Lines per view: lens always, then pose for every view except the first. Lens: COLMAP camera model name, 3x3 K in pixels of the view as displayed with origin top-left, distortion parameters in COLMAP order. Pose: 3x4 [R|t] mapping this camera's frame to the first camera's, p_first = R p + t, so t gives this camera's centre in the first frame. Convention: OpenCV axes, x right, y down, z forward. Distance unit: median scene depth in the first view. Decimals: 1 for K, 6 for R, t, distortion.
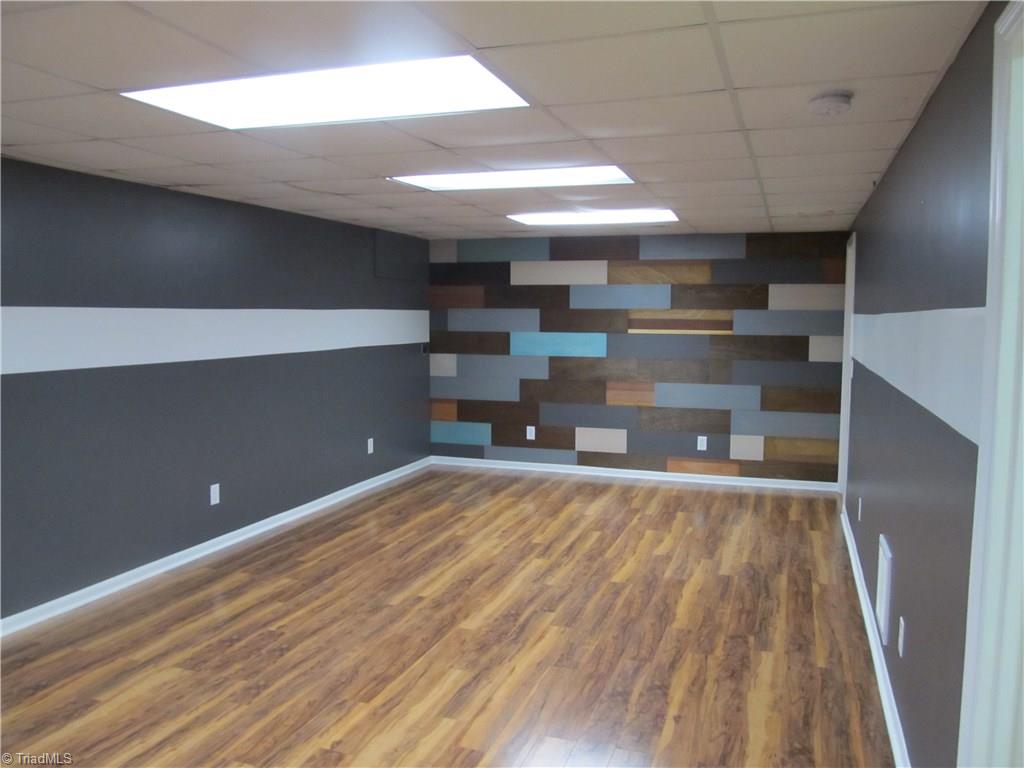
lens RADIAL K [[841.4, 0, 511.4], [0, 841.4, 384.4], [0, 0, 1]] dist [-0.073172, 0.030577]
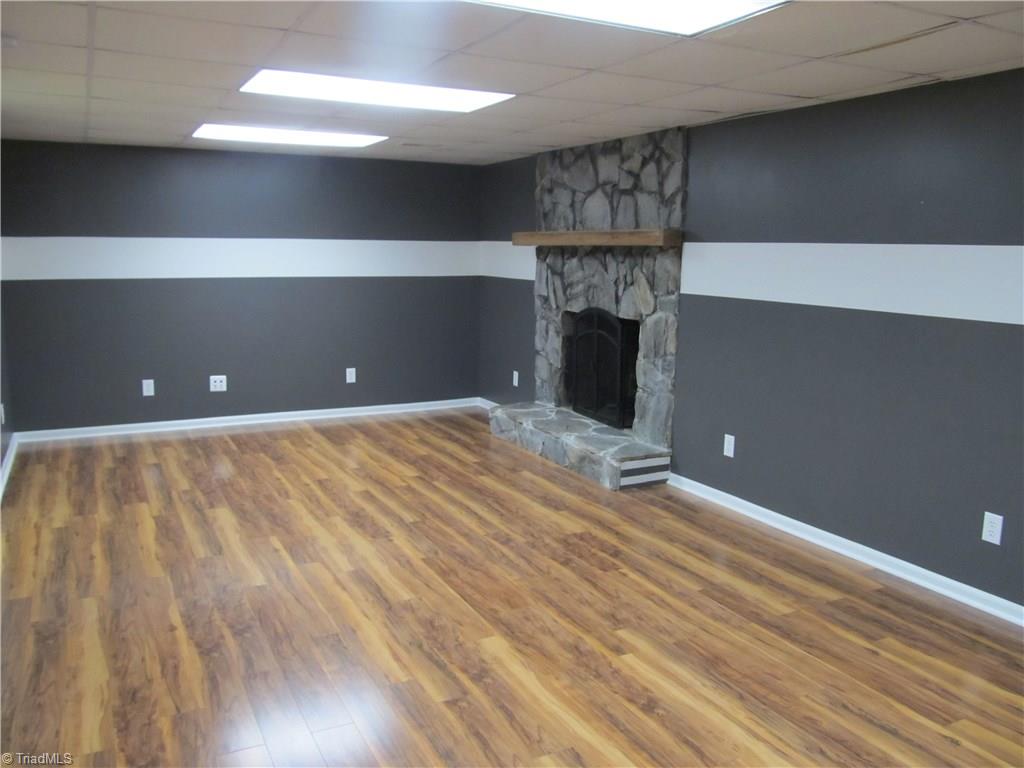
lens RADIAL K [[841.4, 0, 511.7], [0, 841.4, 381.2], [0, 0, 1]] dist [-0.073172, 0.030577]
pose [[-0.696436, 0.096147, -0.711148, 0.493504], [-0.077511, 0.975108, 0.207741, -0.119205], [0.713420, 0.199800, -0.671648, 1.563814]]
